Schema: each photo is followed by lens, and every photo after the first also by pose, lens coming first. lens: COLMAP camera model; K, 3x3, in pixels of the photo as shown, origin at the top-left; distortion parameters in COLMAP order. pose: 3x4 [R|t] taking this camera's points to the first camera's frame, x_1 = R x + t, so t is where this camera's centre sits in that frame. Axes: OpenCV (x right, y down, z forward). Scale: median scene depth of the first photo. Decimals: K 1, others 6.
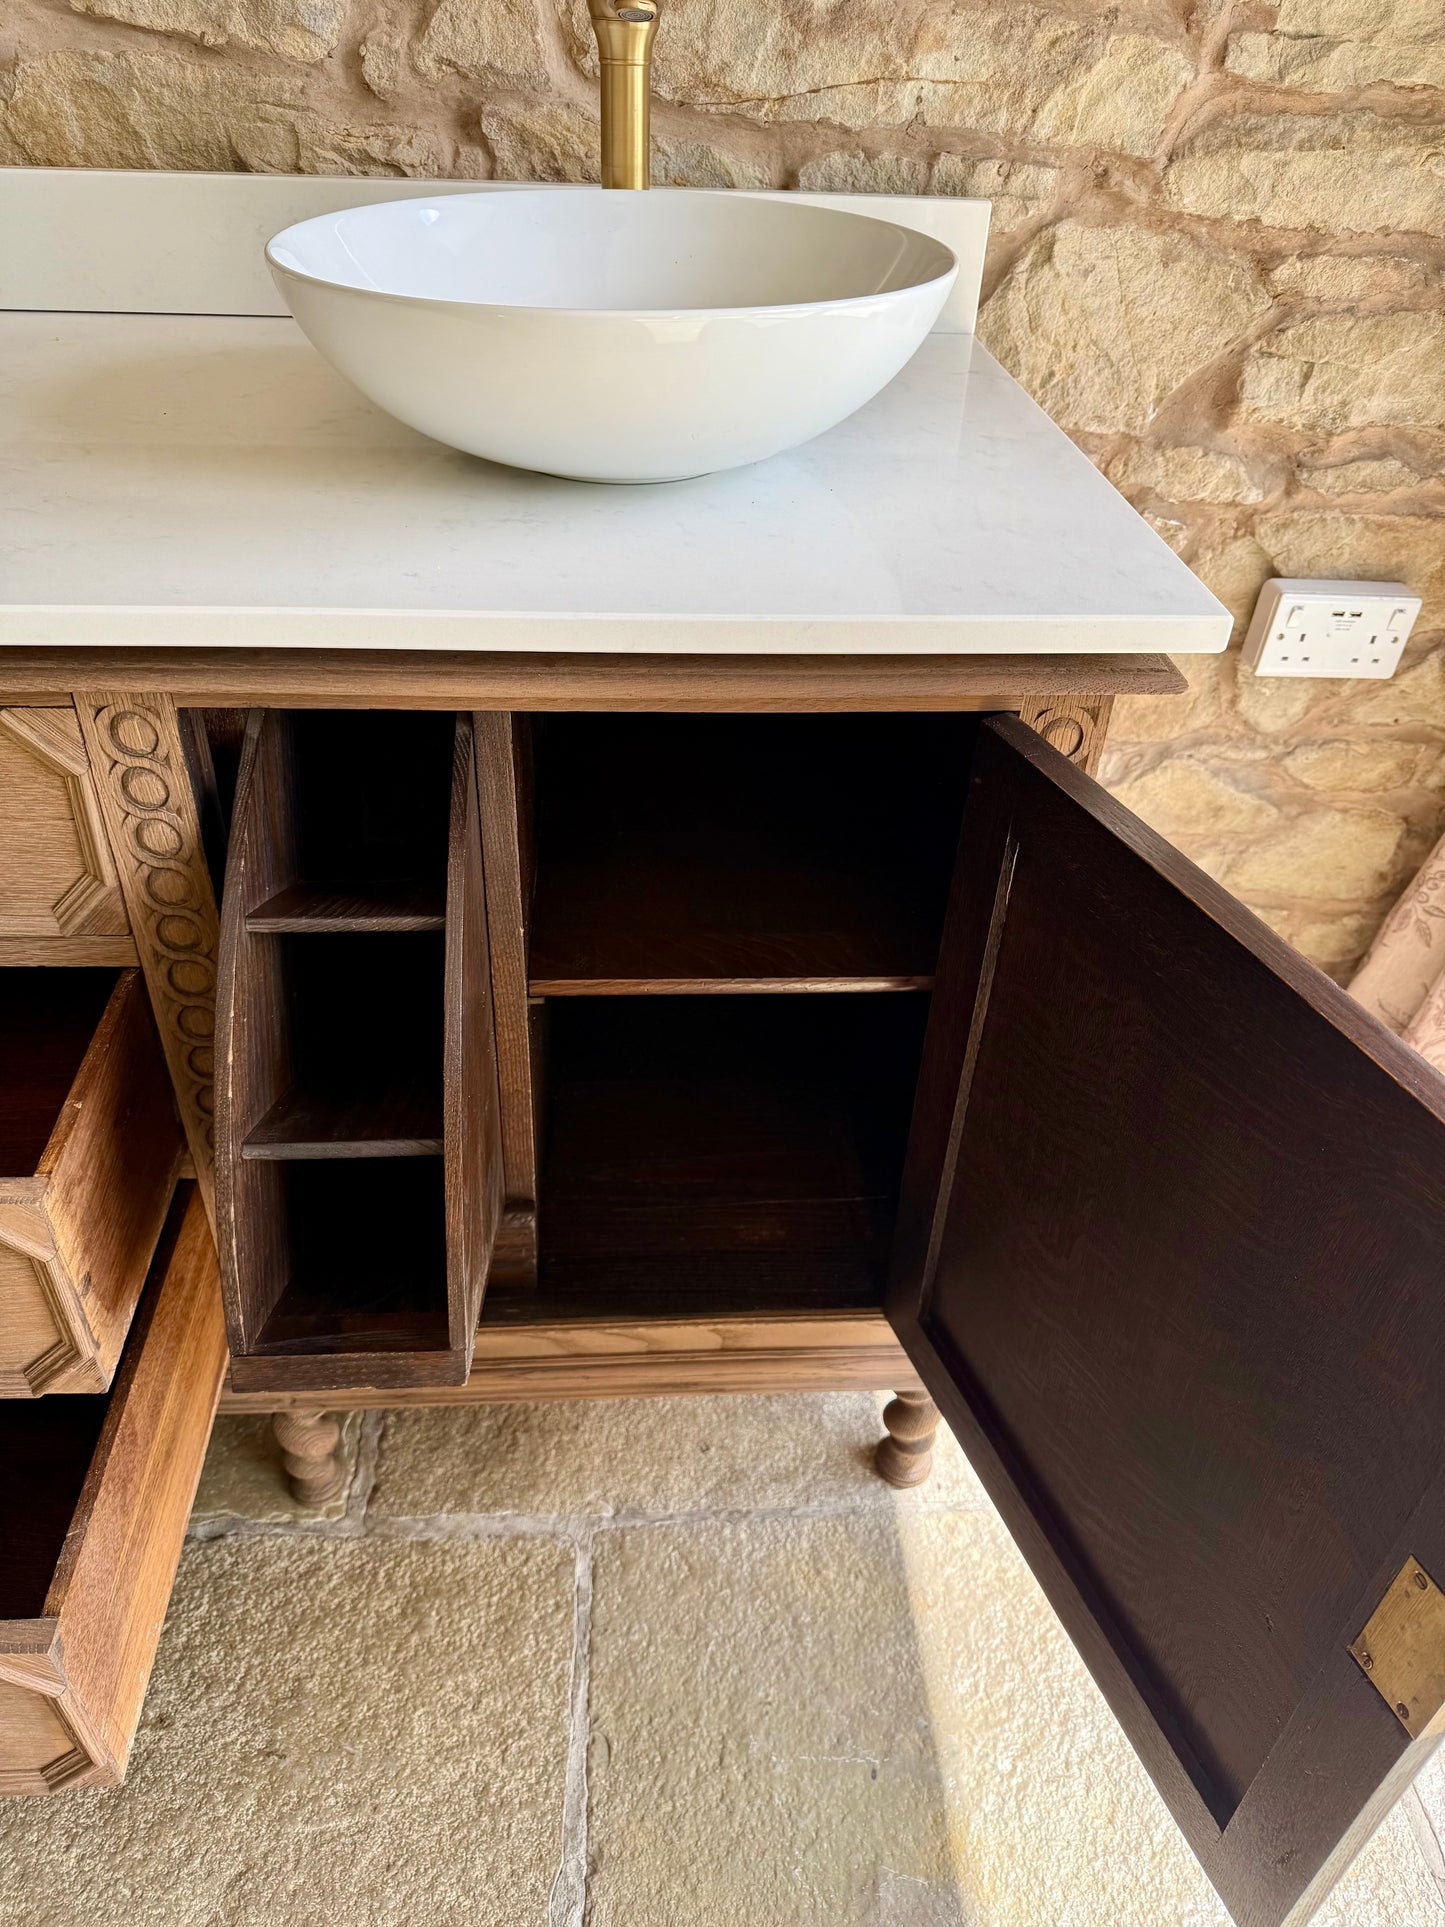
lens RADIAL K [[1383.9, 0, 724.0], [0, 1383.9, 973.8], [0, 0, 1]] dist [-0.002596, -0.009288]
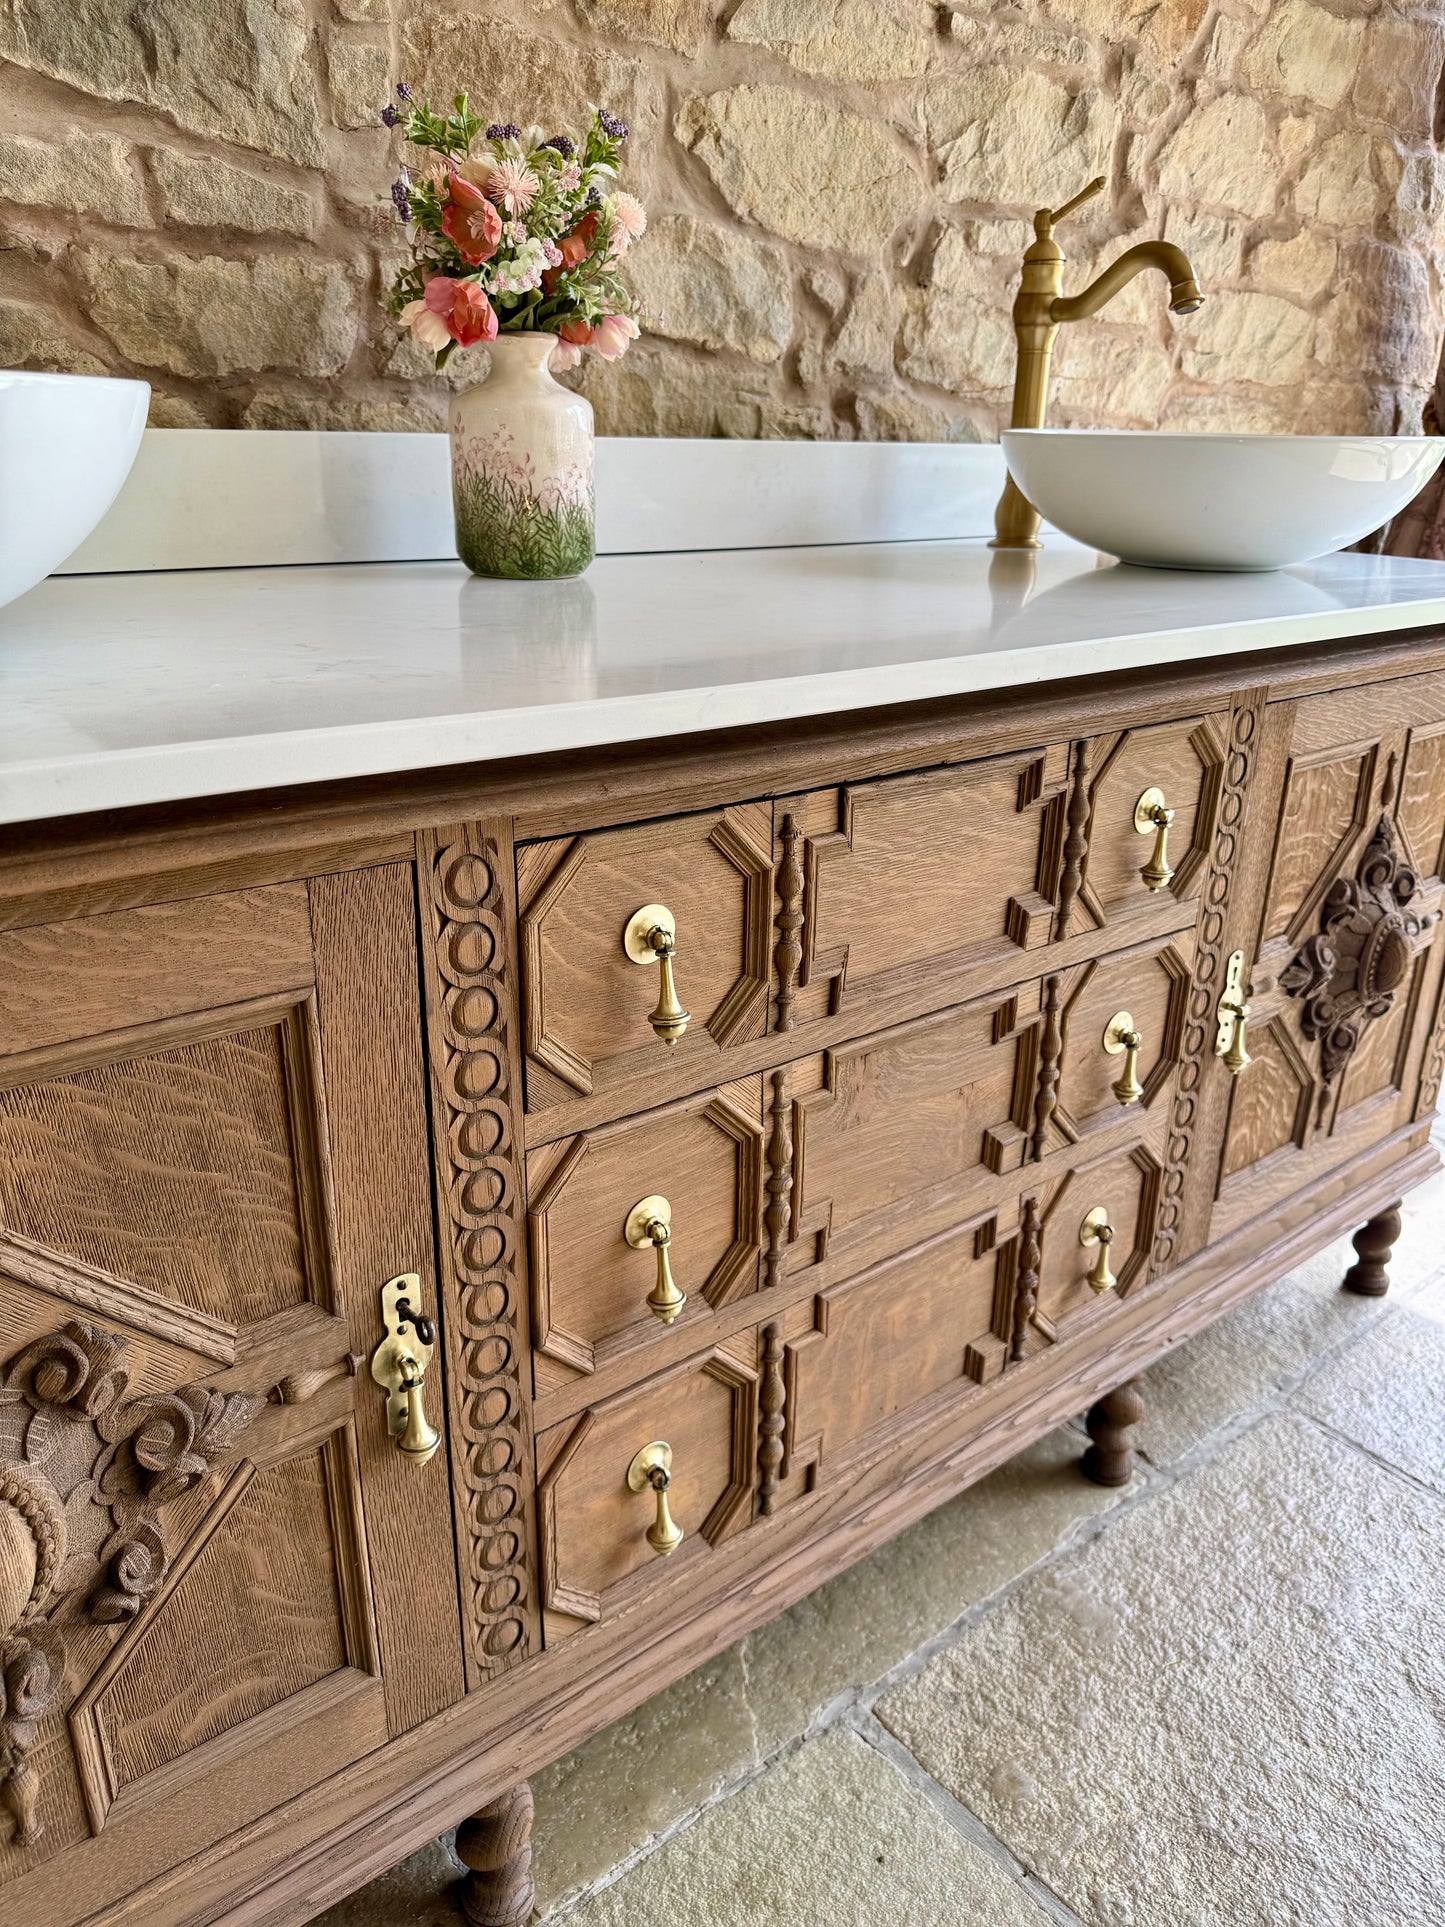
lens RADIAL K [[1383.9, 0, 724.0], [0, 1383.9, 973.8], [0, 0, 1]] dist [-0.002596, -0.009288]
pose [[0.810282, -0.235385, 0.536692, -1.143363], [0.362240, 0.921060, -0.142937, 0.049978], [-0.460680, 0.310230, 0.831584, 0.096919]]
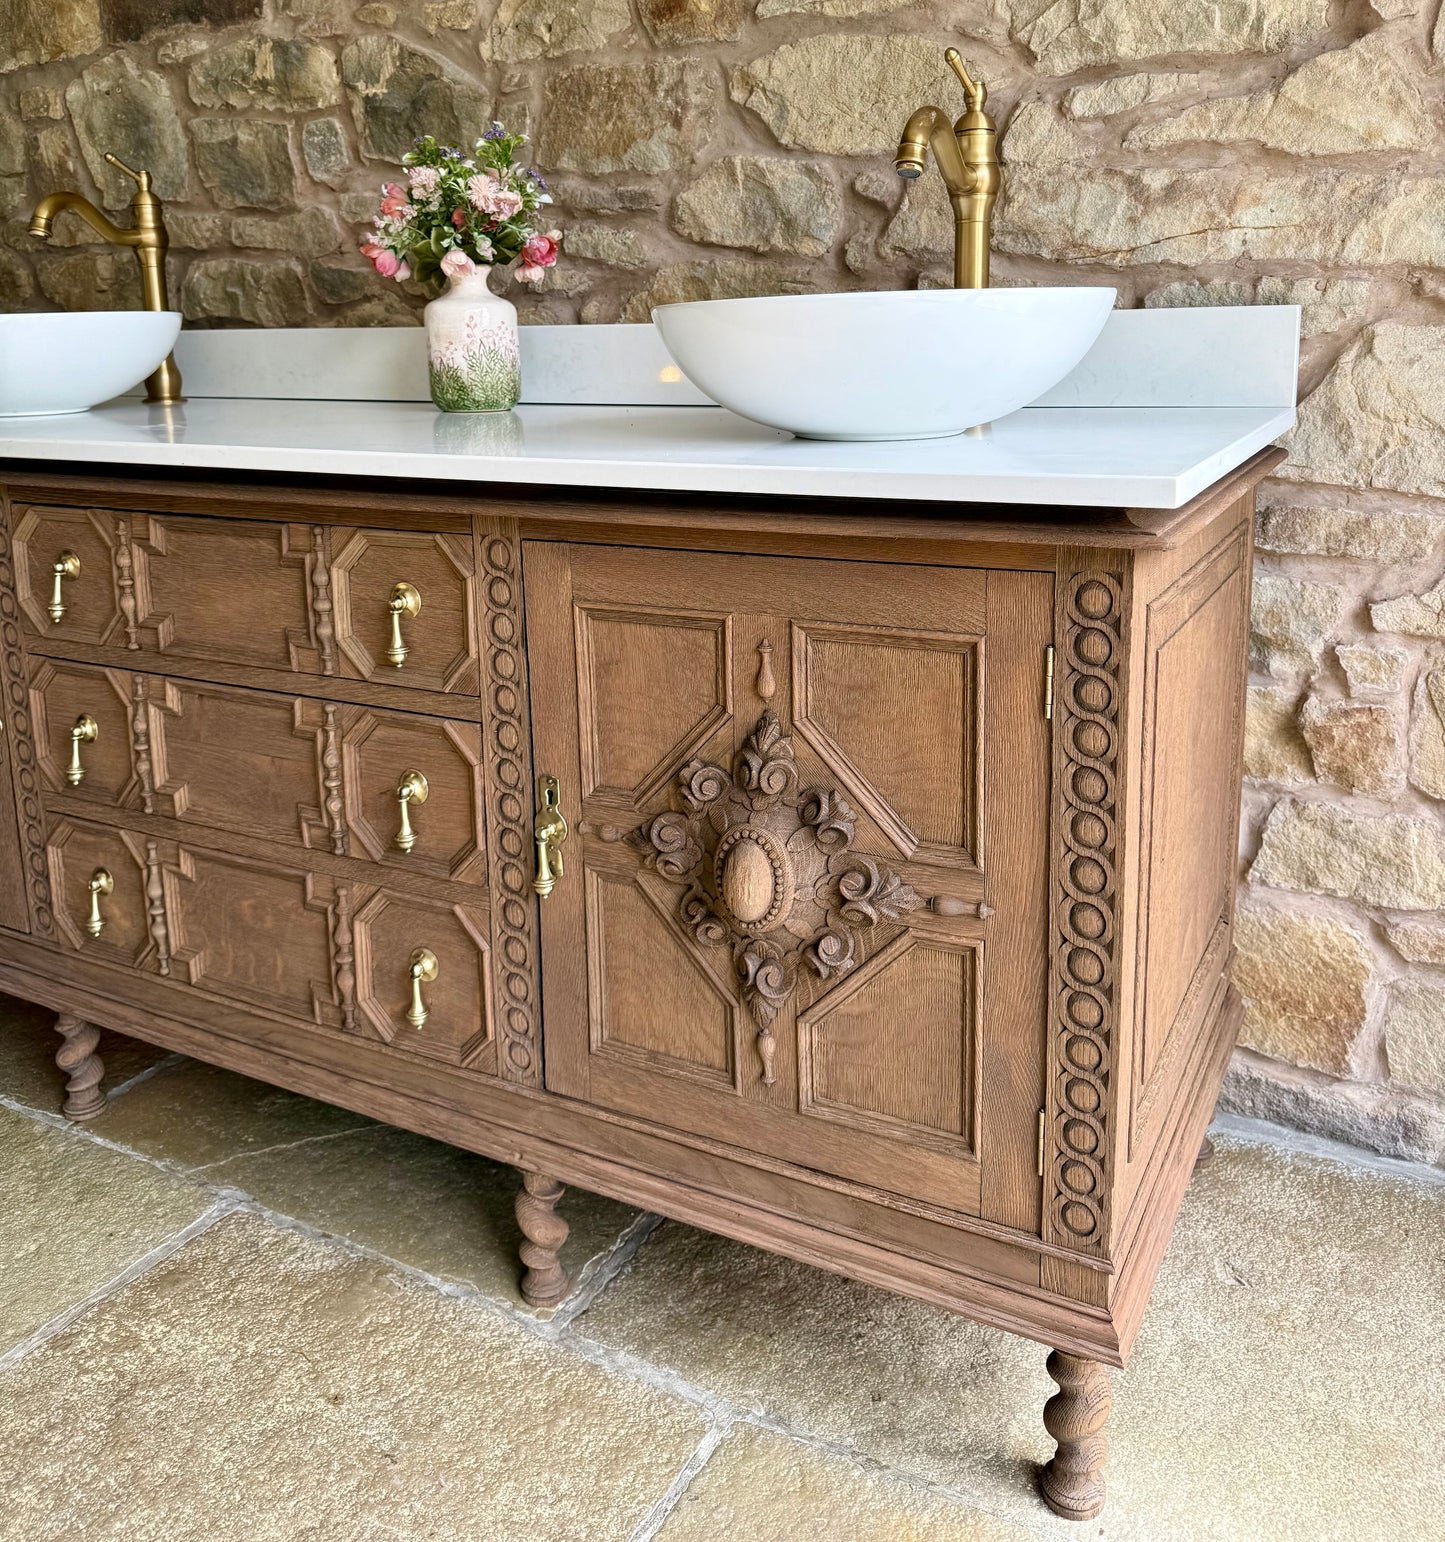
lens RADIAL K [[1348.2, 0, 718.8], [0, 1348.2, 587.0], [0, 0, 1]] dist [0.163523, -0.354420]
pose [[0.841284, 0.044010, -0.538799, 0.432626], [-0.280774, 0.887279, -0.365926, 0.249100], [0.461961, 0.459128, 0.758810, -0.037384]]
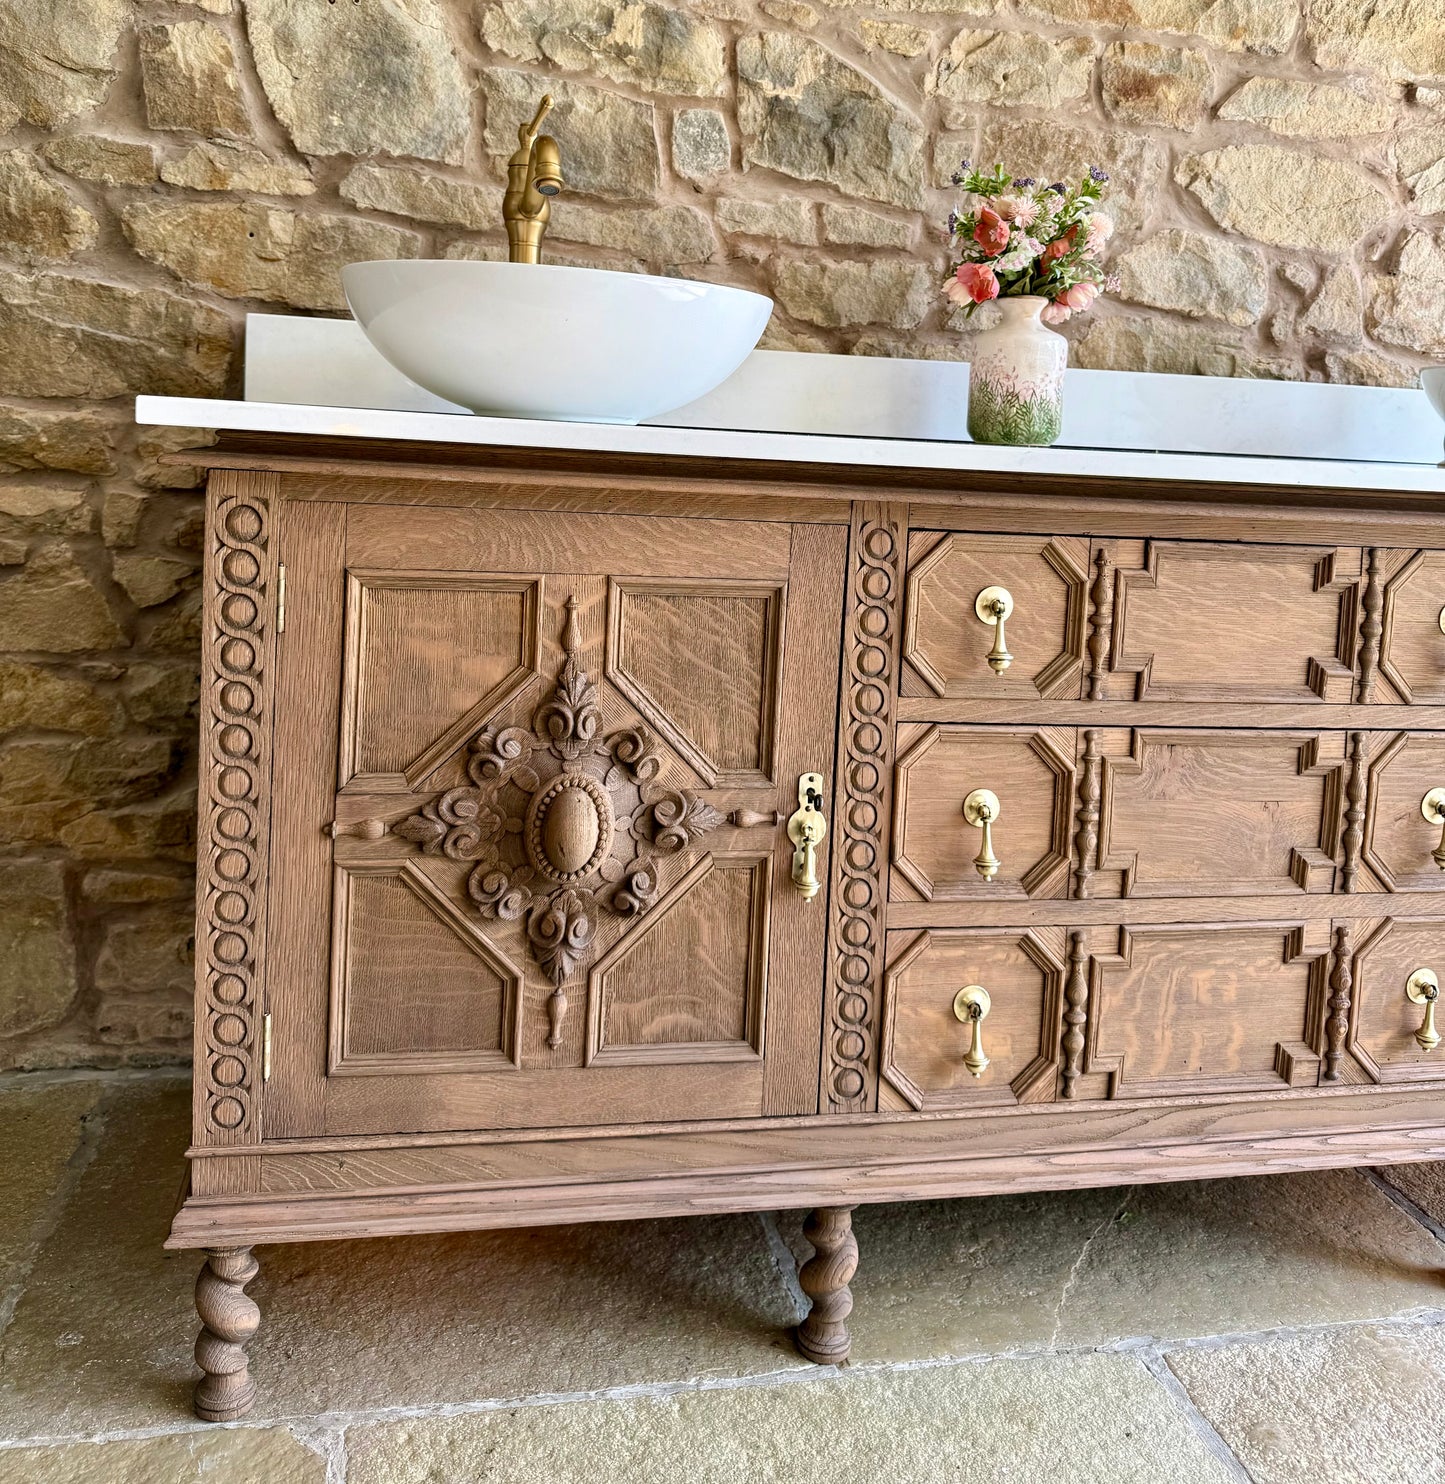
lens RADIAL K [[1329.7, 0, 717.8], [0, 1329.7, 537.2], [0, 0, 1]] dist [0.185832, -0.415994]
pose [[0.990144, -0.000954, 0.140052, -1.173064], [0.075588, 0.845480, -0.528631, 0.422362], [-0.117907, 0.534007, 0.837218, -0.225305]]
